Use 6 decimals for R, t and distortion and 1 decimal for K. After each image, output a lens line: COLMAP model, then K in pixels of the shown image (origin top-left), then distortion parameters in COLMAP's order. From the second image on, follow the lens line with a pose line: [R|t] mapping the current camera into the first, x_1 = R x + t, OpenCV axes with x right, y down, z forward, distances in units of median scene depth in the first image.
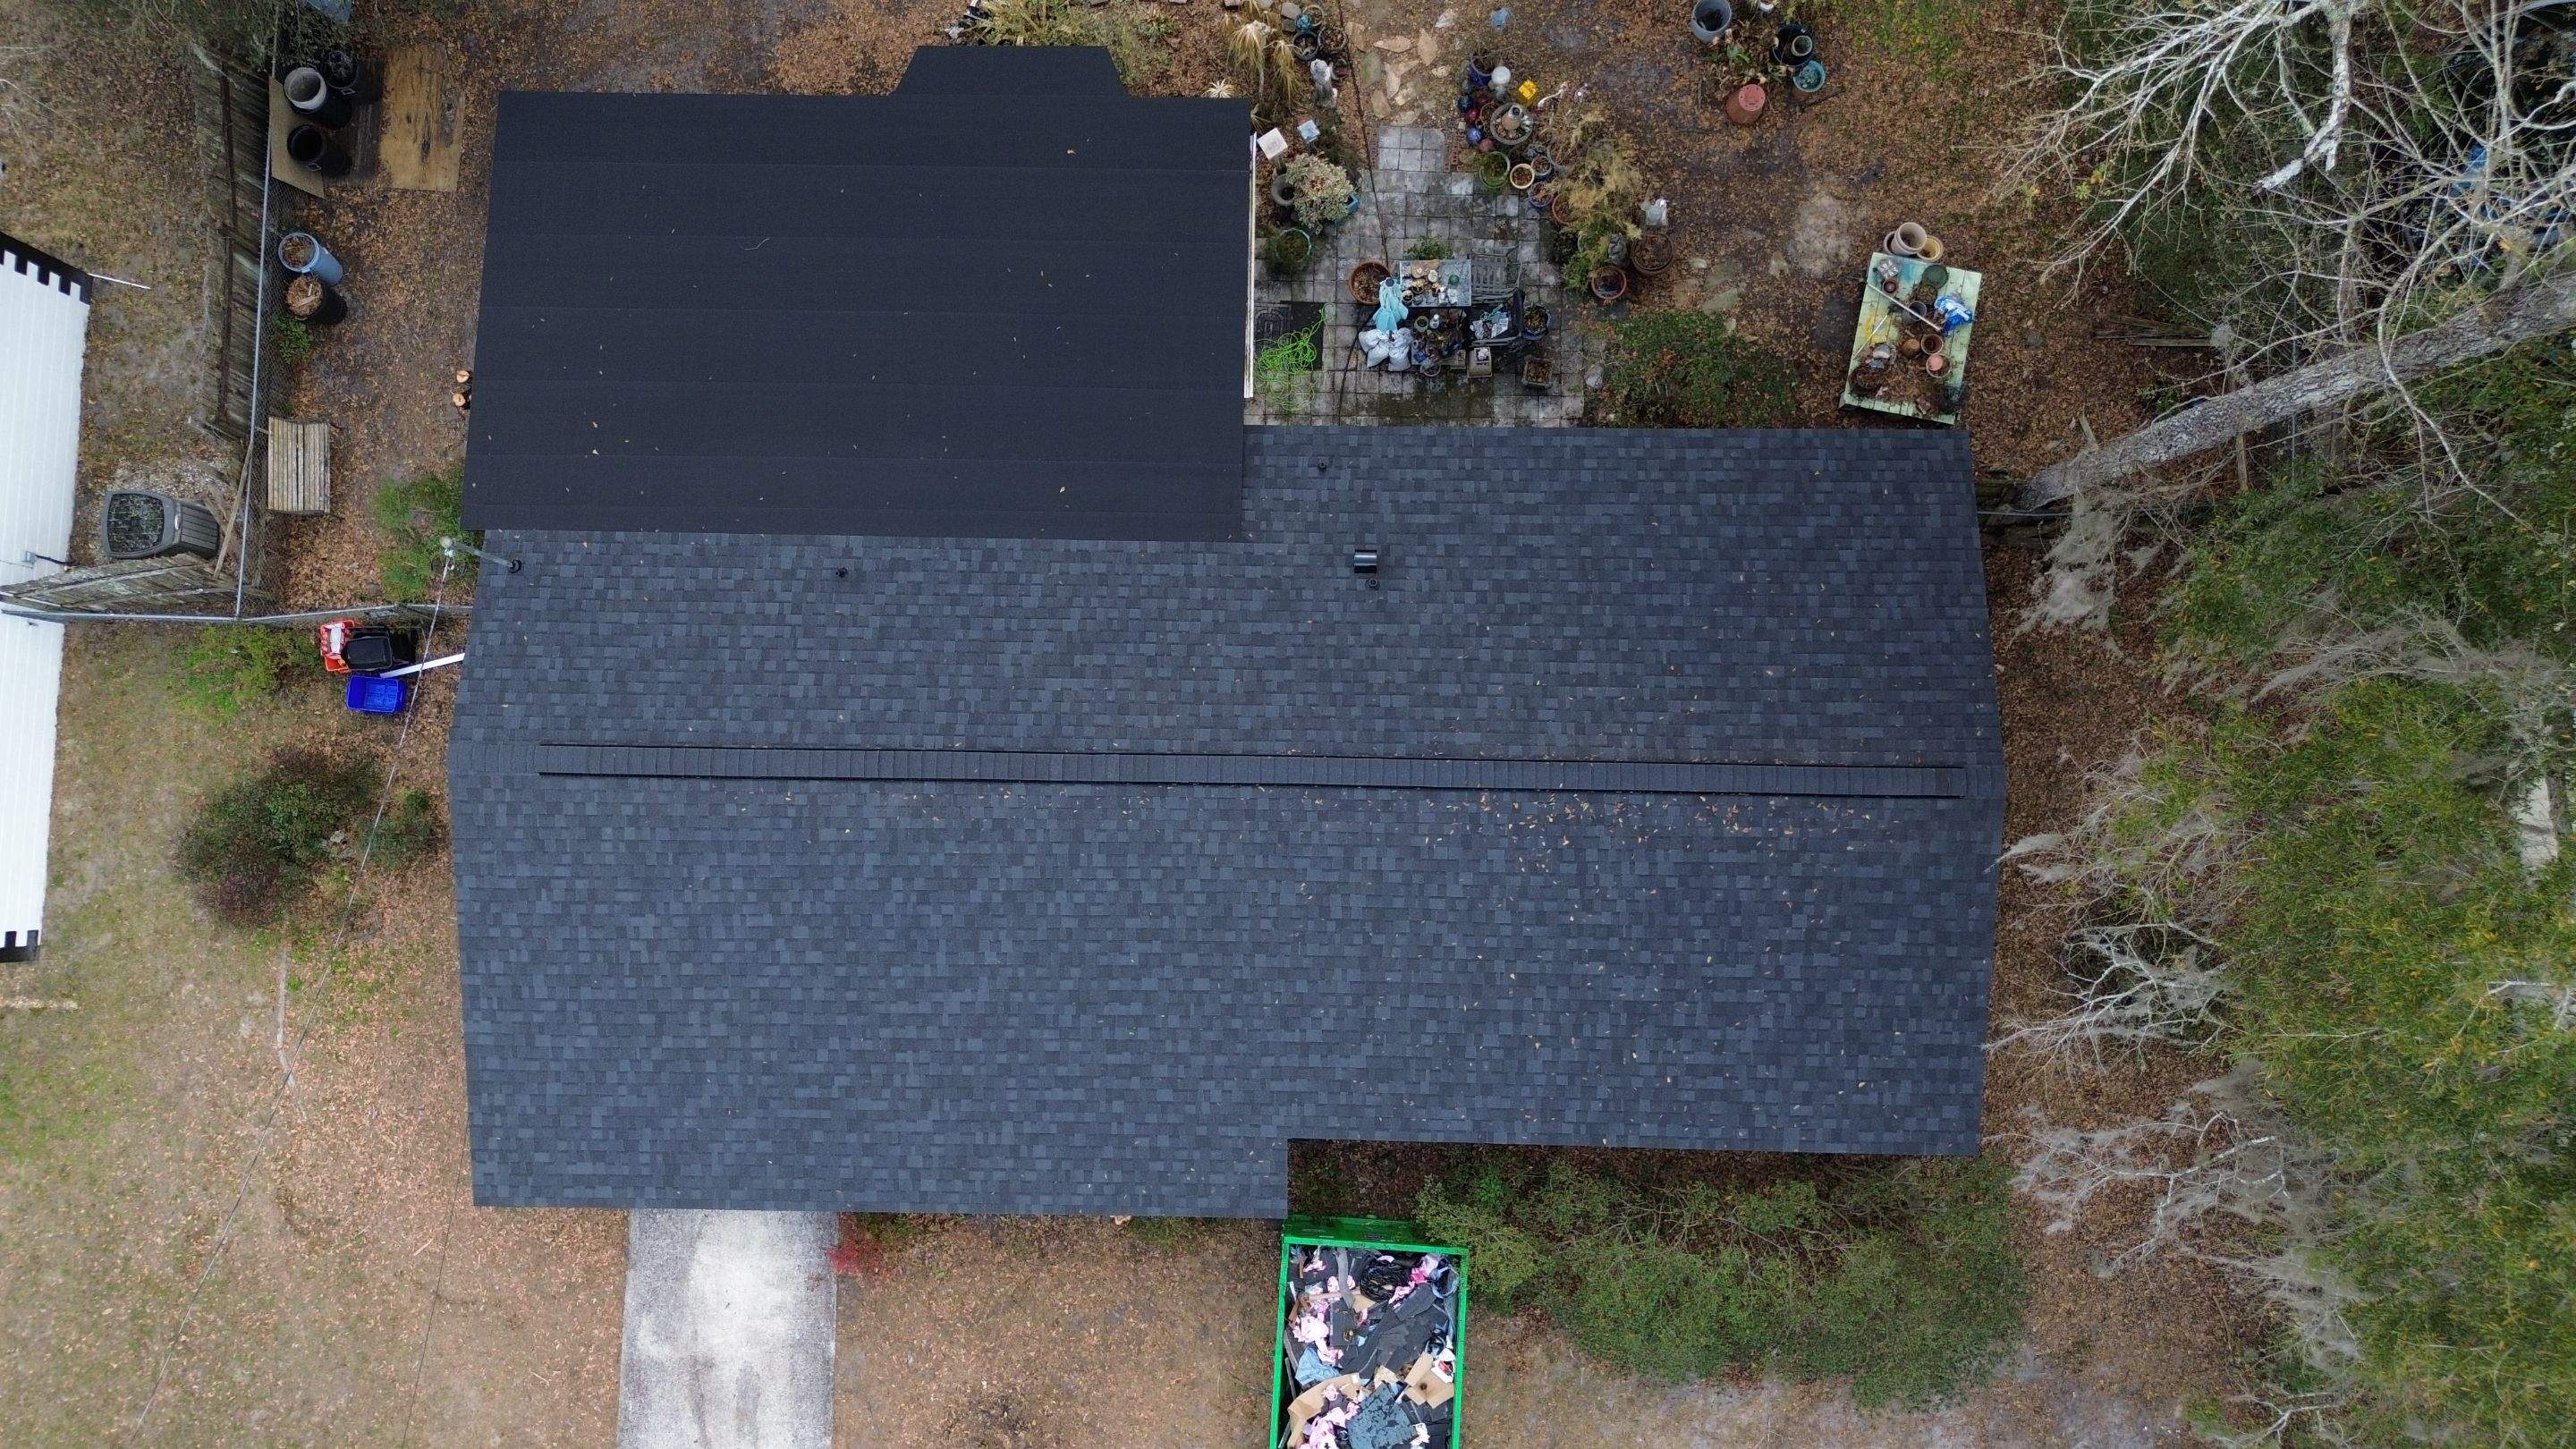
lens RADIAL K [[1840.0, 0, 1299.3], [0, 1840.0, 719.2], [0, 0, 1]] dist [0.134748, -0.299140]
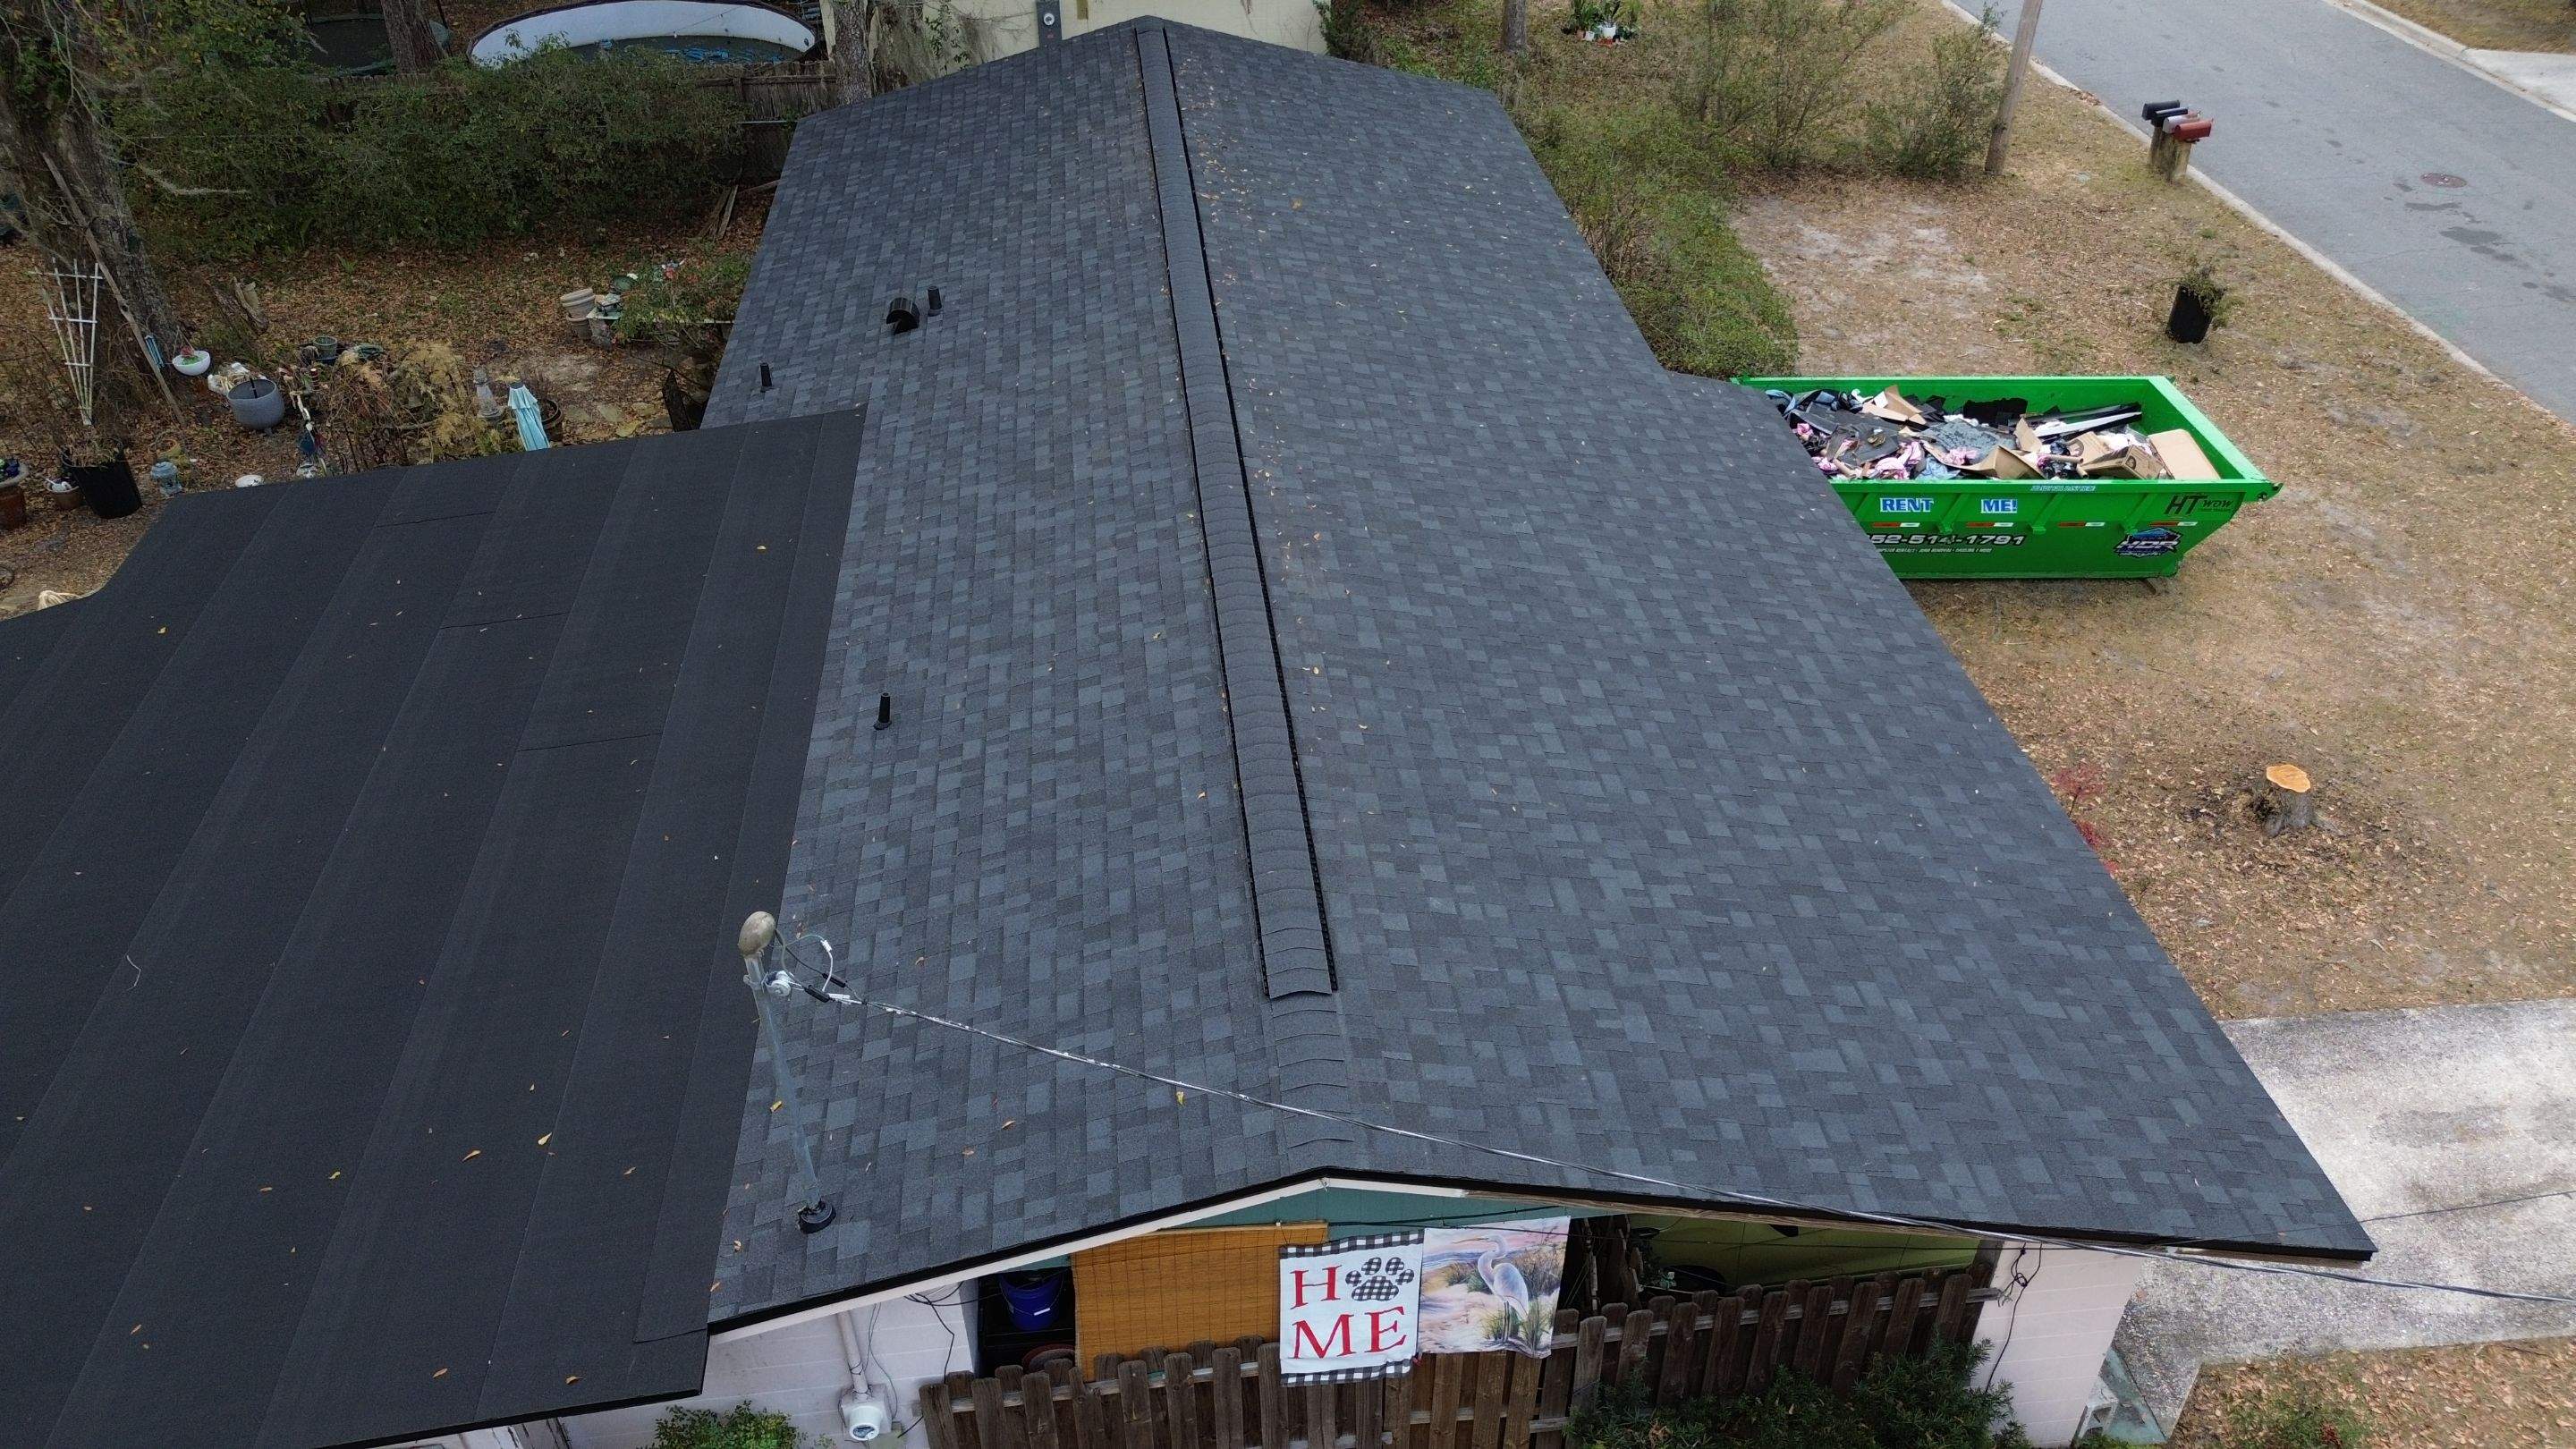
lens RADIAL K [[1825.1, 0, 1298.0], [0, 1825.1, 716.0], [0, 0, 1]] dist [0.081722, -0.081519]
pose [[-0.127160, -0.569553, 0.812059, -0.695769], [0.989325, -0.014075, 0.145046, -0.037947], [-0.071182, 0.821834, 0.565262, 0.700834]]
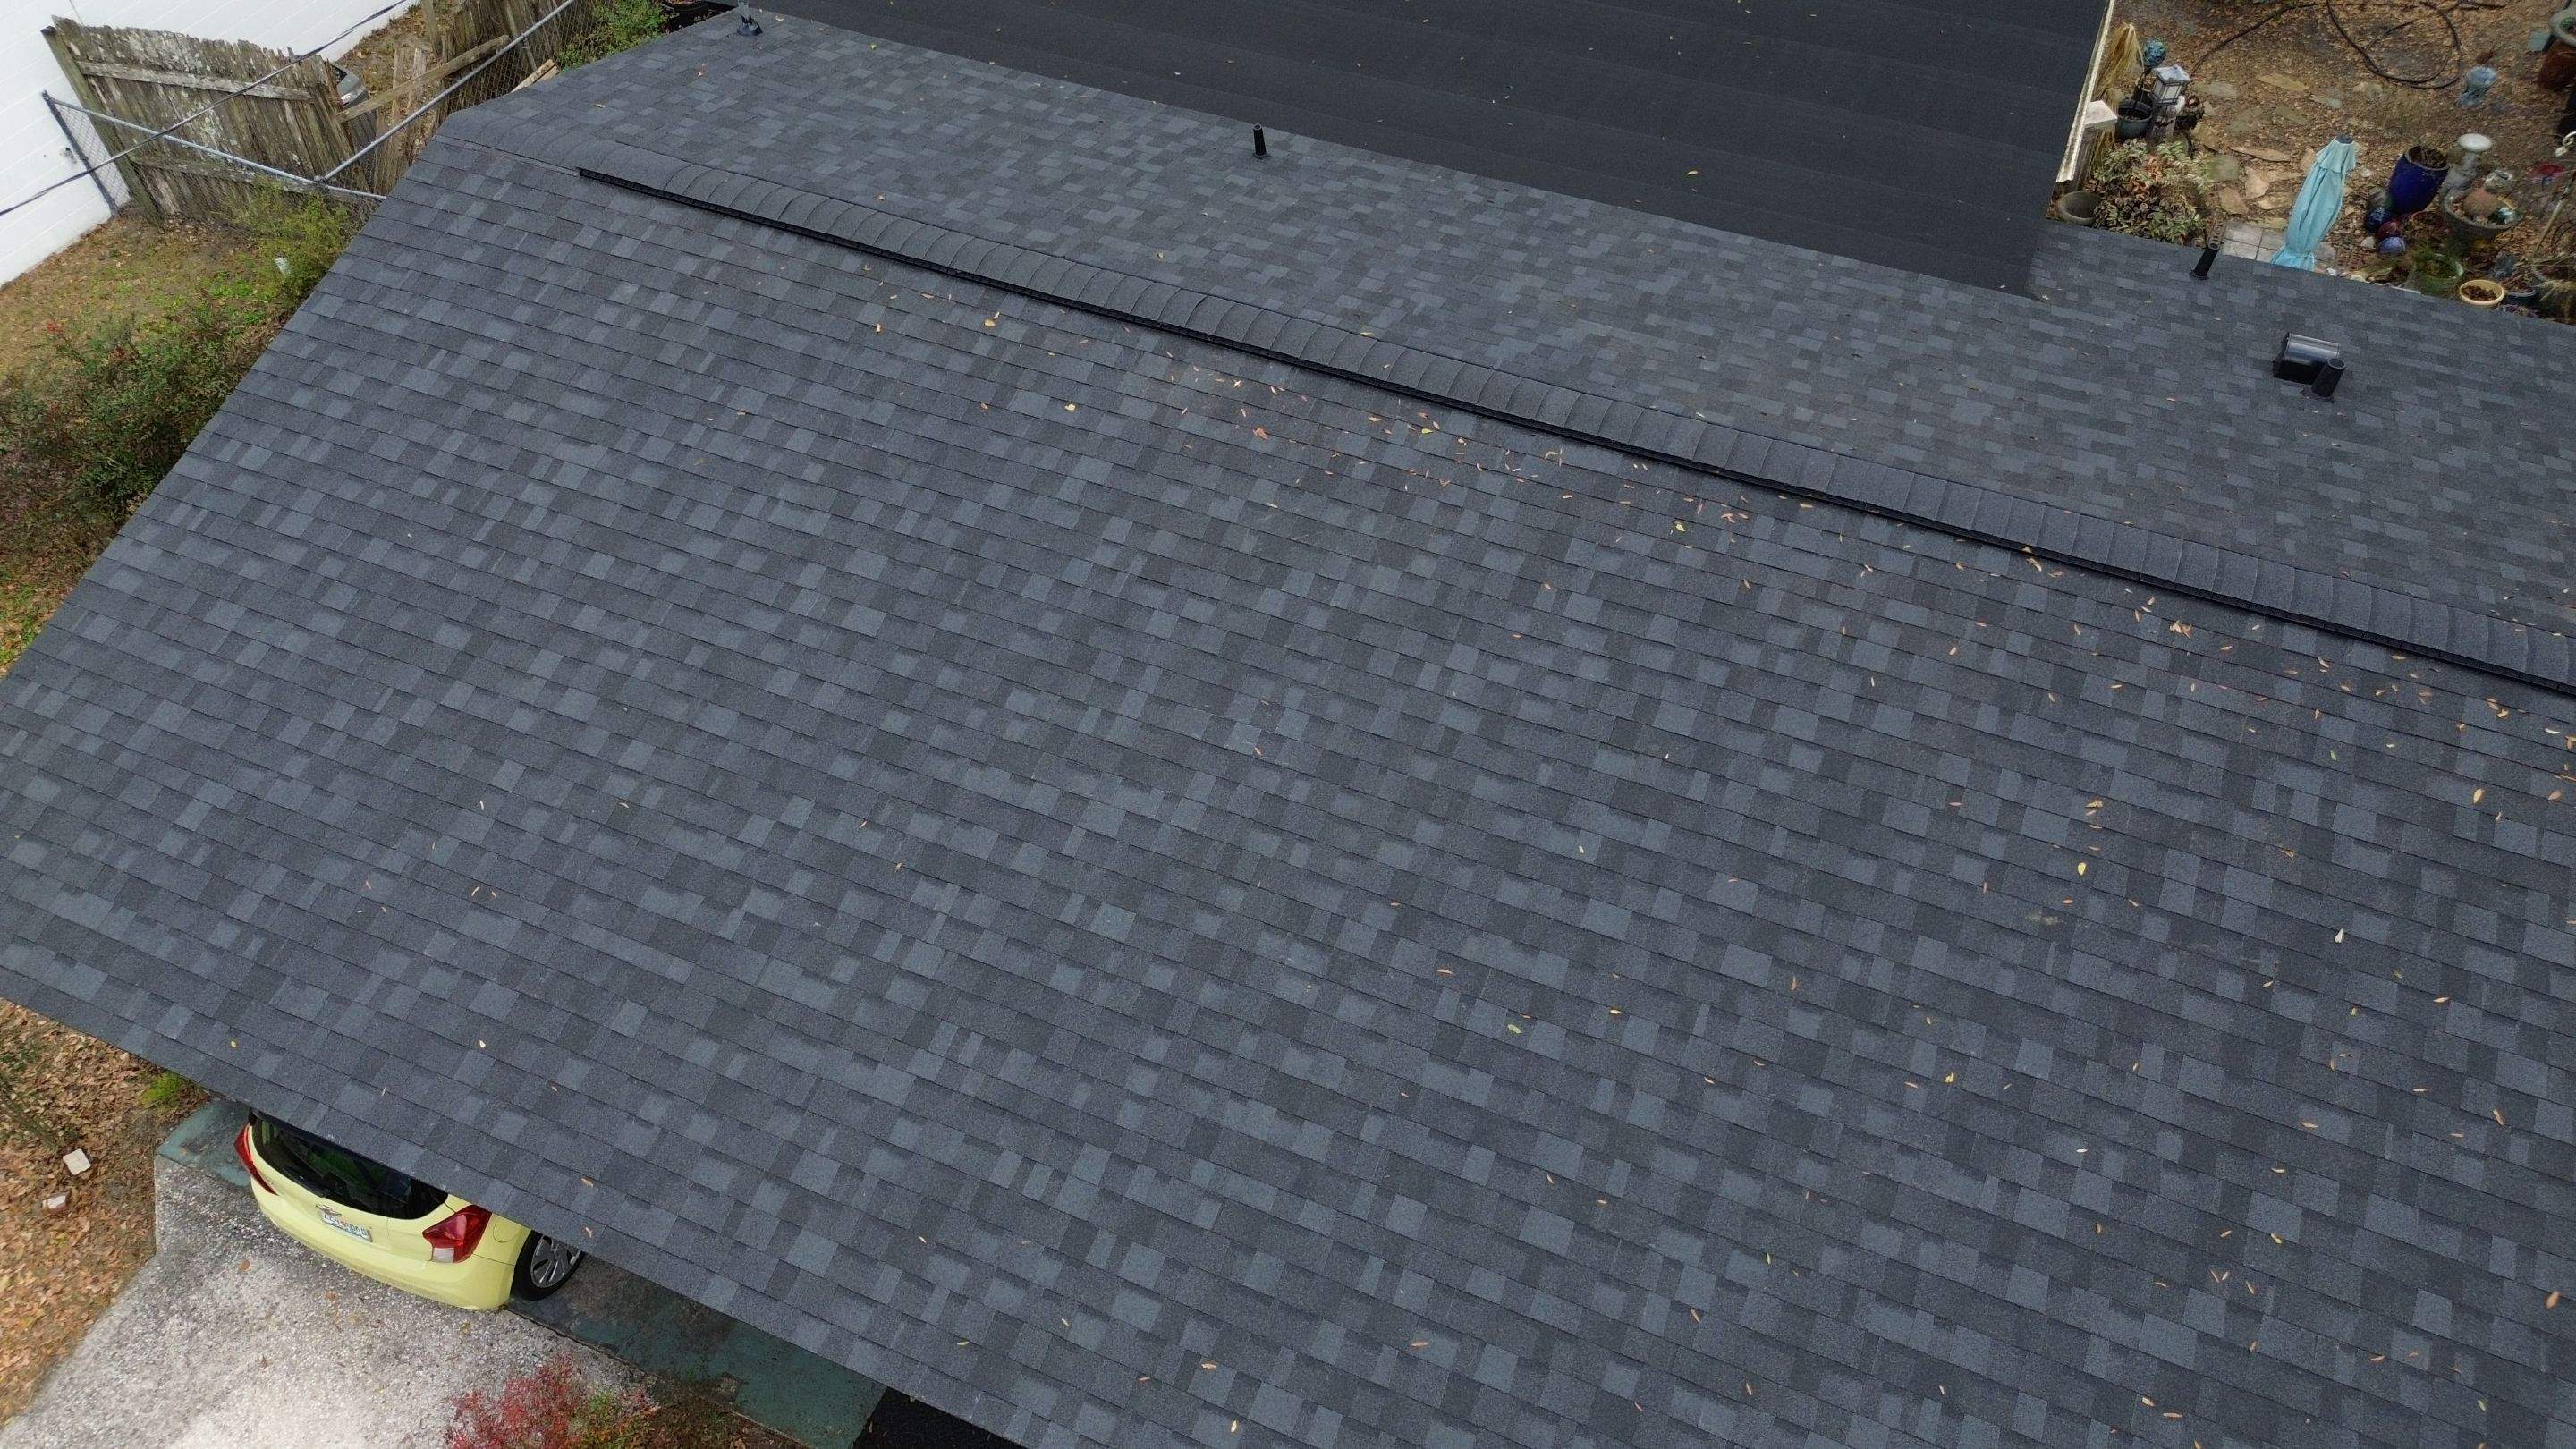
lens RADIAL K [[1825.1, 0, 1298.0], [0, 1825.1, 716.0], [0, 0, 1]] dist [0.081722, -0.081519]
pose [[0.926737, 0.291234, -0.237363, -0.062749], [-0.375102, 0.753172, -0.540399, 0.333012], [0.021393, 0.589843, 0.807234, 0.672838]]
